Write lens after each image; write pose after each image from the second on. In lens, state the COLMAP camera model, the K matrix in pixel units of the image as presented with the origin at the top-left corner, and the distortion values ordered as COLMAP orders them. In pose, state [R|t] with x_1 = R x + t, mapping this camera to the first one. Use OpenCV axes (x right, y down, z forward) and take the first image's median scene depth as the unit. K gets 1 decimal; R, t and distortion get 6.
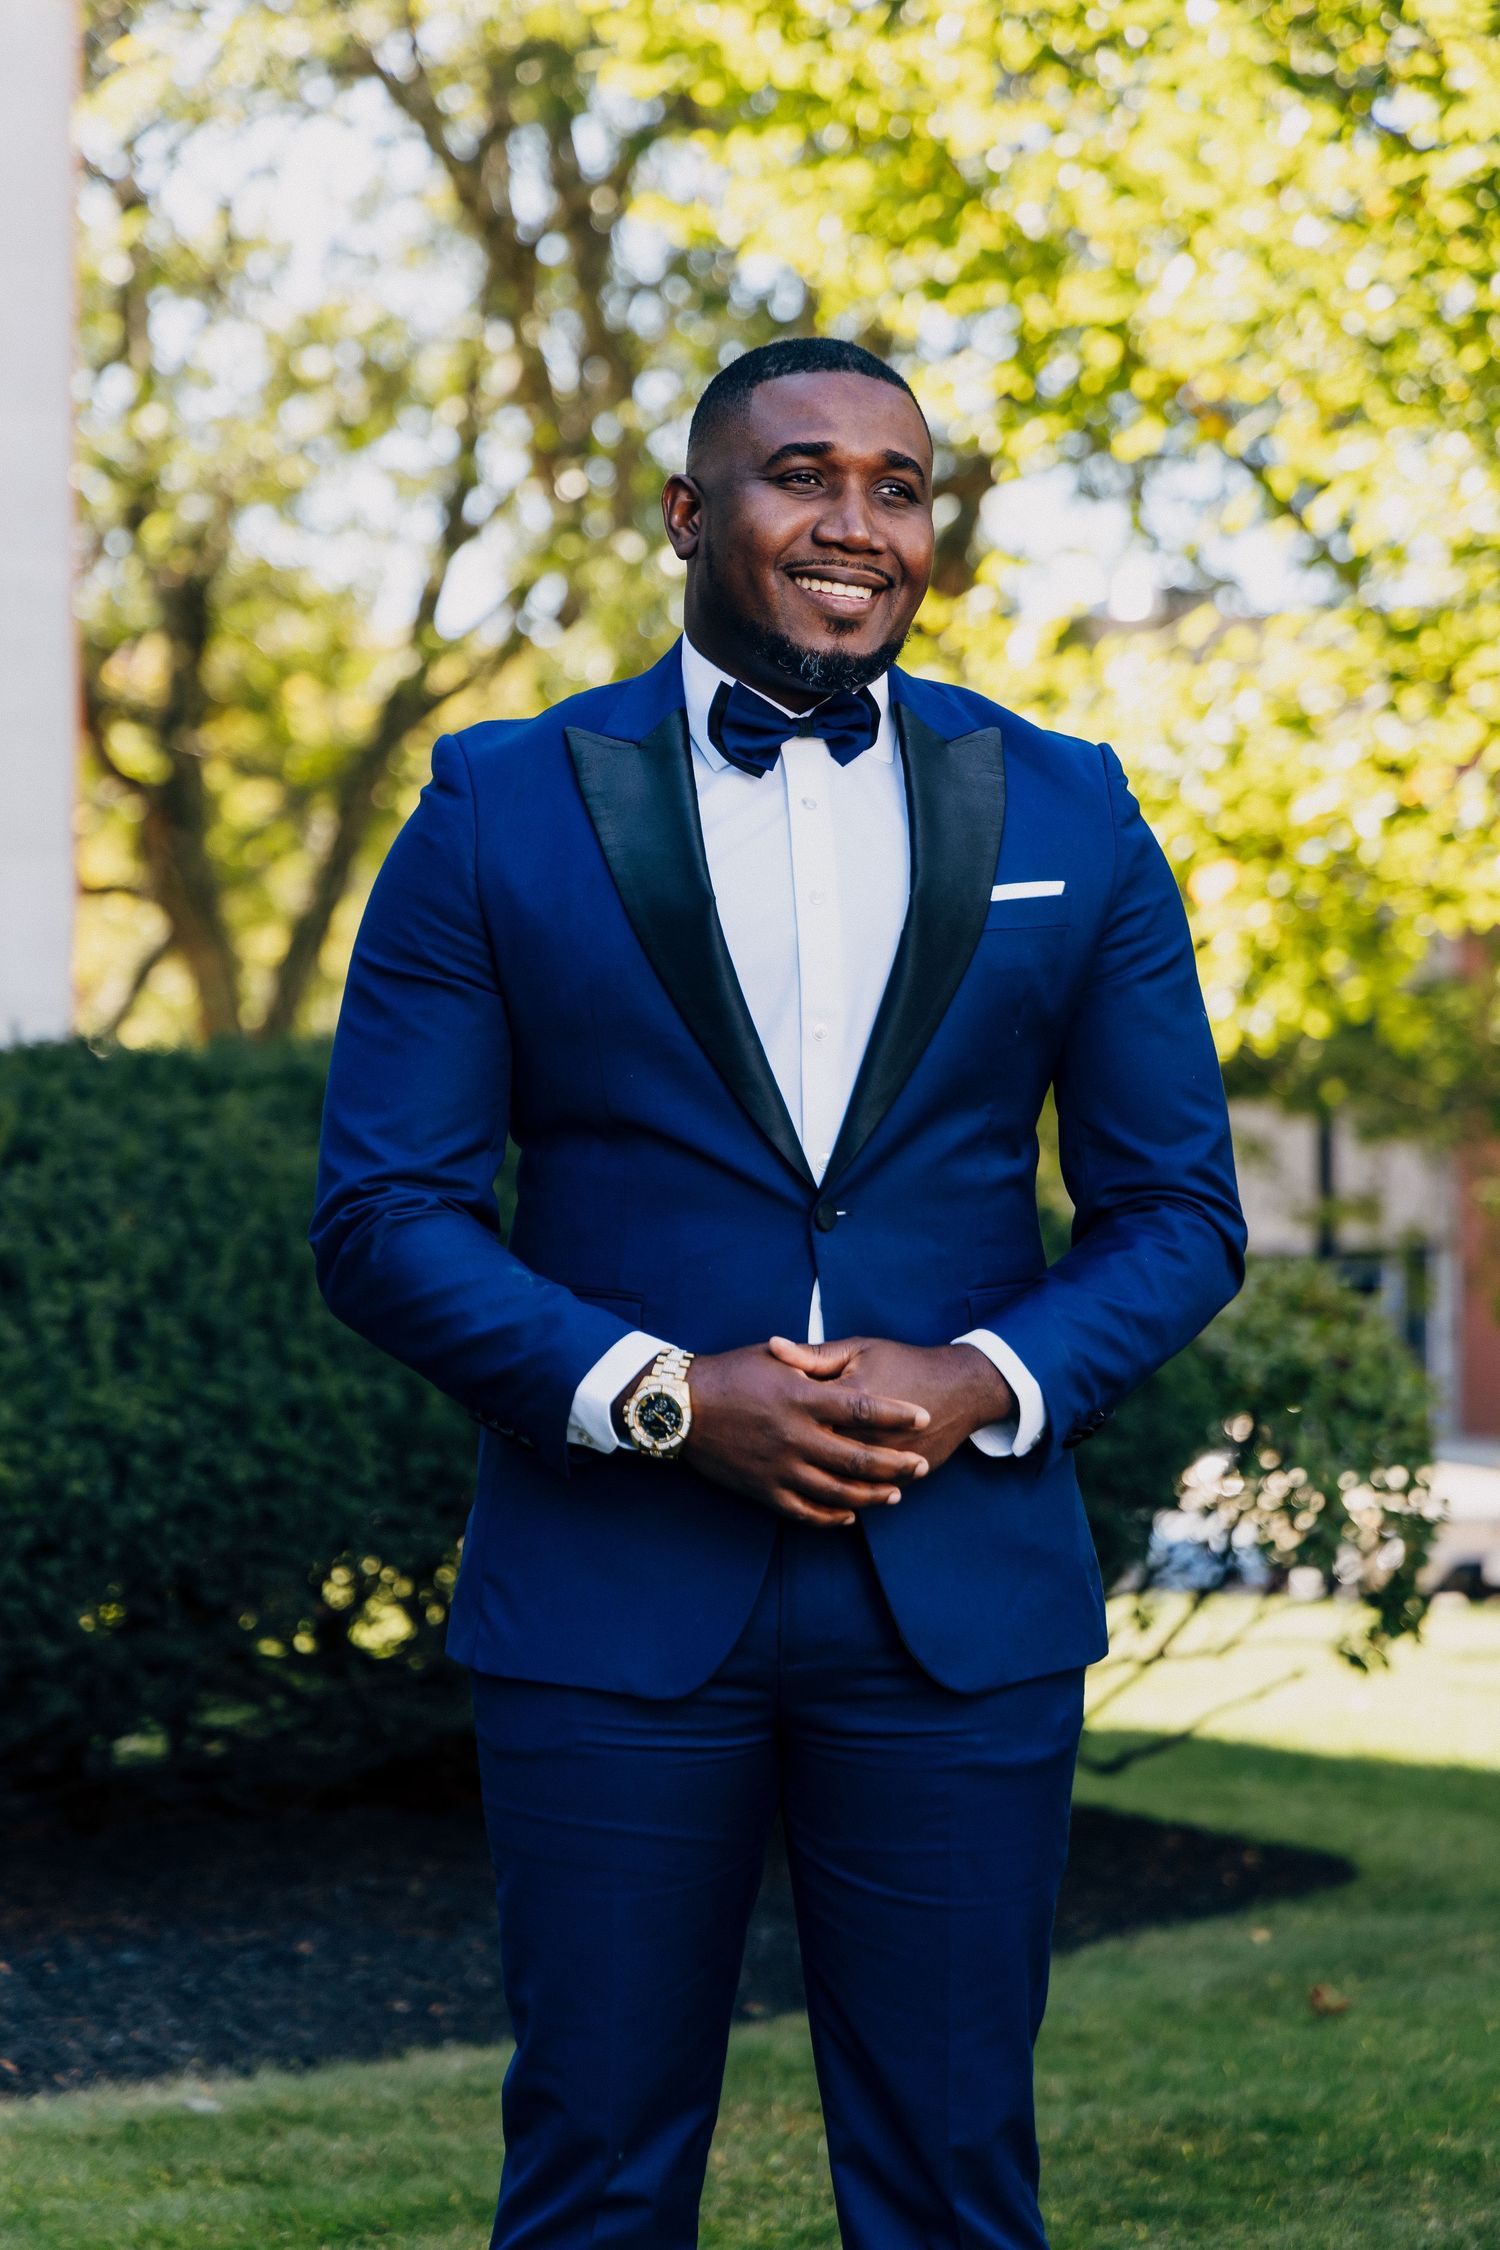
lens RADIAL K [[6641.1, 0, 706.9], [0, 6641.1, 1074.1], [0, 0, 1]] dist [0.095716, 0.000000]
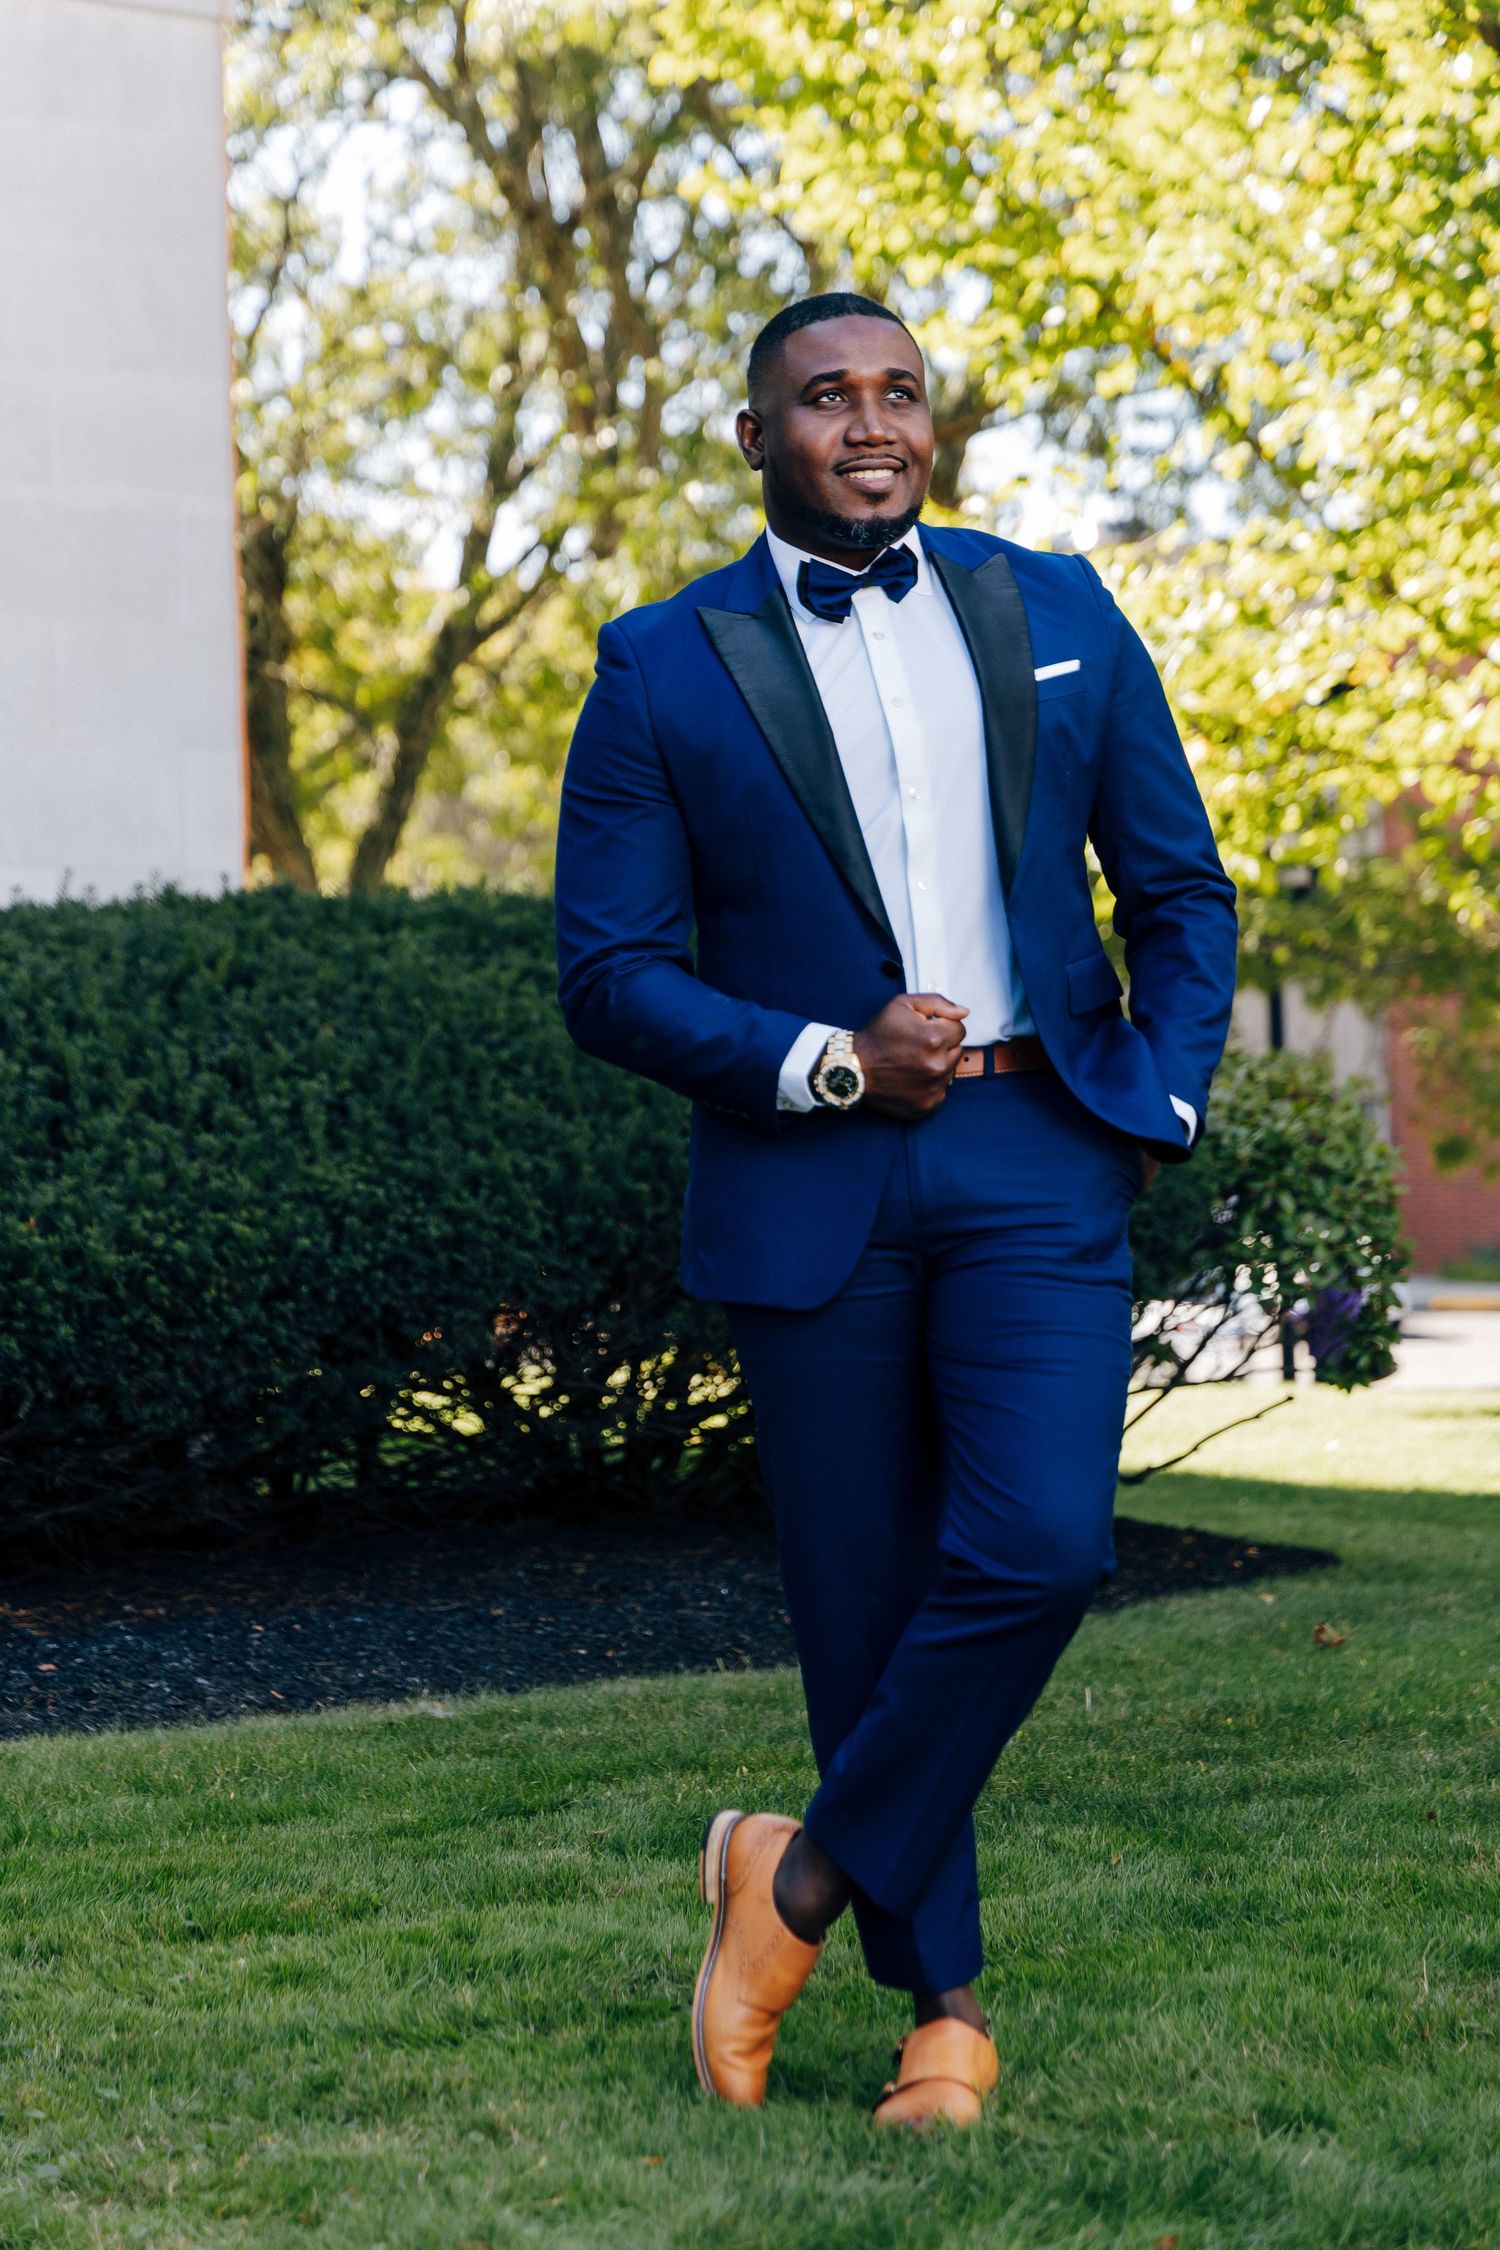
lens RADIAL K [[5976.6, 0, 728.4], [0, 5976.6, 1142.7], [0, 0, 1]] dist [0.087850, 0.000000]
pose [[0.999662, -0.025836, 0.002939, -0.017007], [0.025745, 0.999284, 0.027728, 0.013423], [-0.003653, -0.027643, 0.999611, -0.094278]]
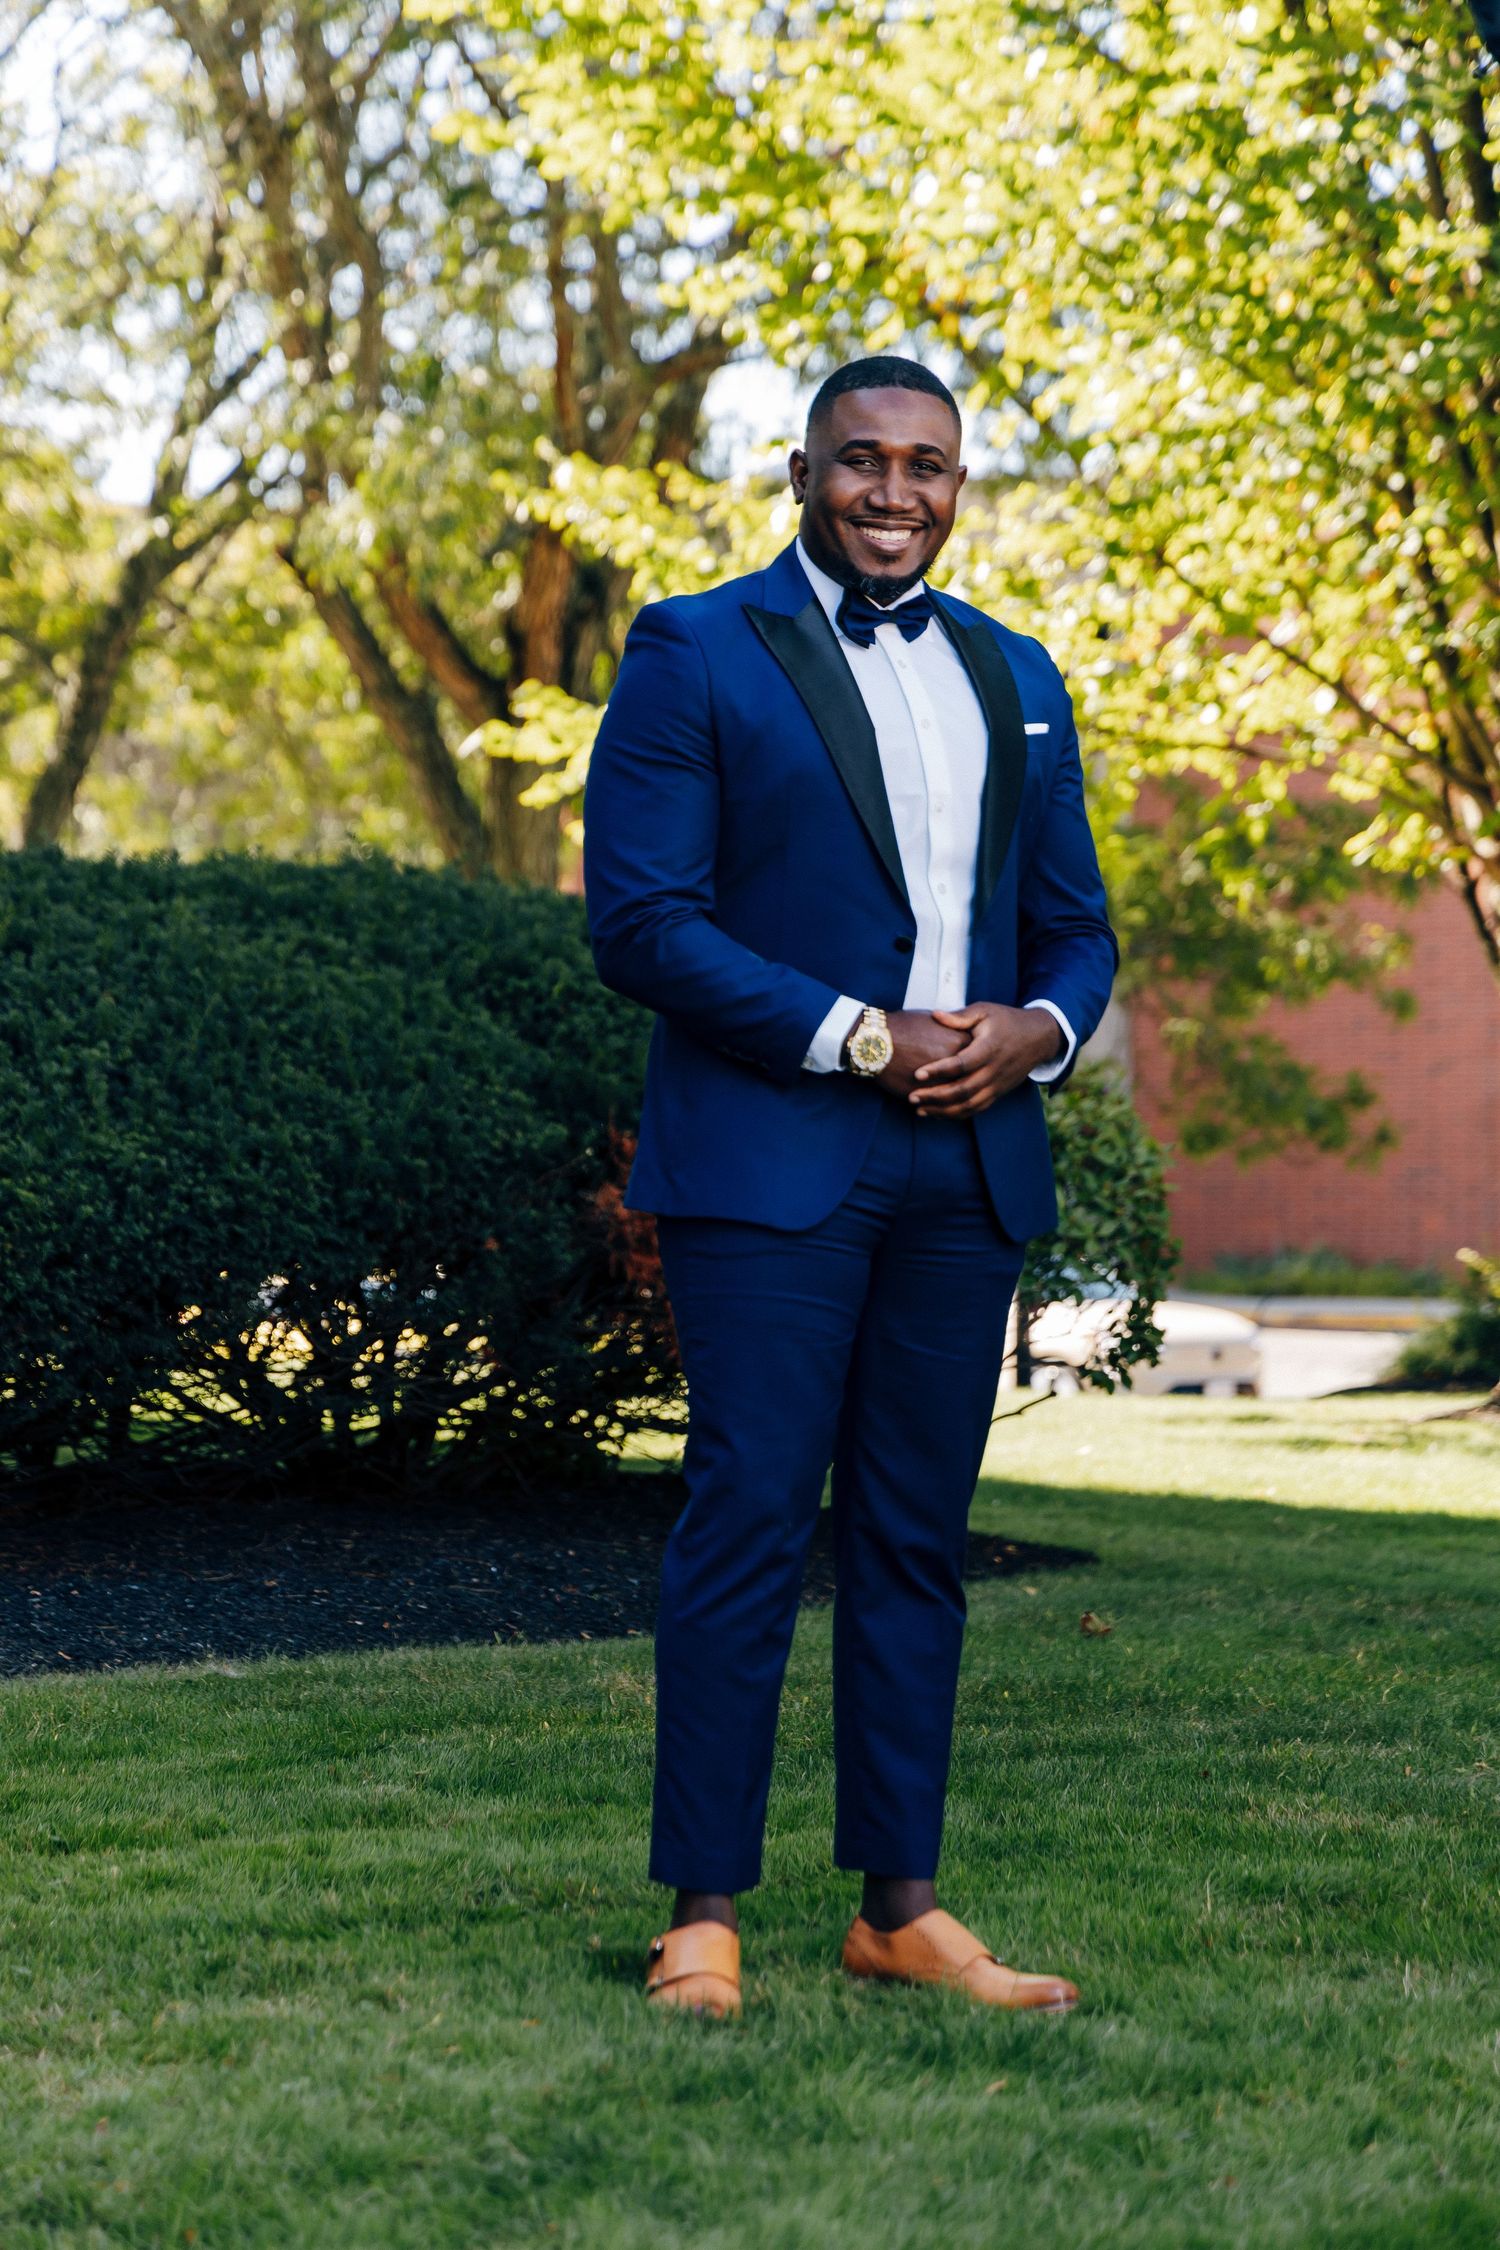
lens RADIAL K [[6641.1, 0, 736.0], [0, 6641.1, 1125.6], [0, 0, 1]] dist [0.095716, 0.000000]
pose [[0.998532, -0.001579, 0.054150, -0.037071], [0.000043, 0.999598, 0.028363, 0.010327], [-0.054173, -0.028319, 0.998130, -0.210089]]
